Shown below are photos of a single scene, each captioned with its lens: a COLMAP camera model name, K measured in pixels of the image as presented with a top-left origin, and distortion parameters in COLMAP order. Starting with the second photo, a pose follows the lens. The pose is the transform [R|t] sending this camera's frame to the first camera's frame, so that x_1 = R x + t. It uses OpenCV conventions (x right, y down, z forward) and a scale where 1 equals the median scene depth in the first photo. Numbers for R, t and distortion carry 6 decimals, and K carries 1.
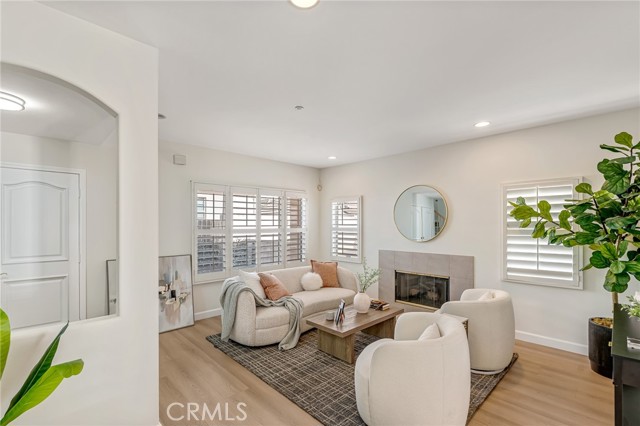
lens RADIAL K [[285.4, 0, 320.7], [0, 285.4, 222.6], [0, 0, 1]] dist [-0.002986, -0.000974]
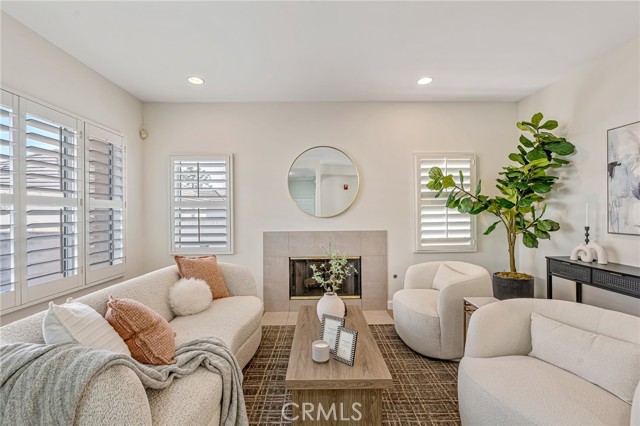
lens RADIAL K [[285.4, 0, 321.0], [0, 285.4, 213.9], [0, 0, 1]] dist [-0.002986, -0.000974]
pose [[0.690376, -0.003875, 0.723441, -0.318866], [0.002186, 0.999992, 0.003269, 0.073324], [-0.723448, -0.000675, 0.690379, 0.616522]]
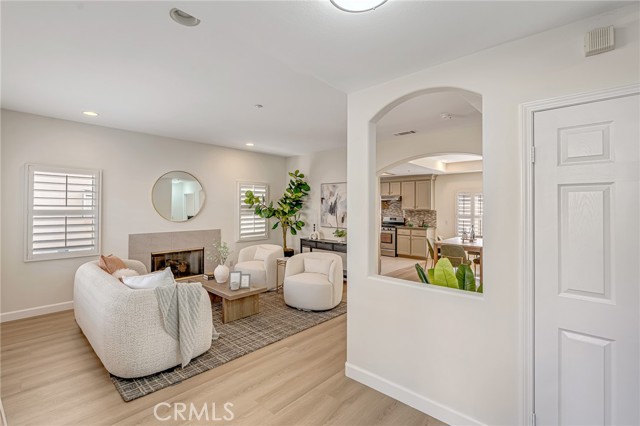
lens RADIAL K [[285.4, 0, 312.4], [0, 285.4, 203.4], [0, 0, 1]] dist [-0.002986, -0.000974]
pose [[-0.031621, 0.017973, 0.999338, -1.057978], [-0.008984, 0.999793, -0.018265, 0.015203], [-0.999460, -0.009555, -0.031453, 0.697452]]
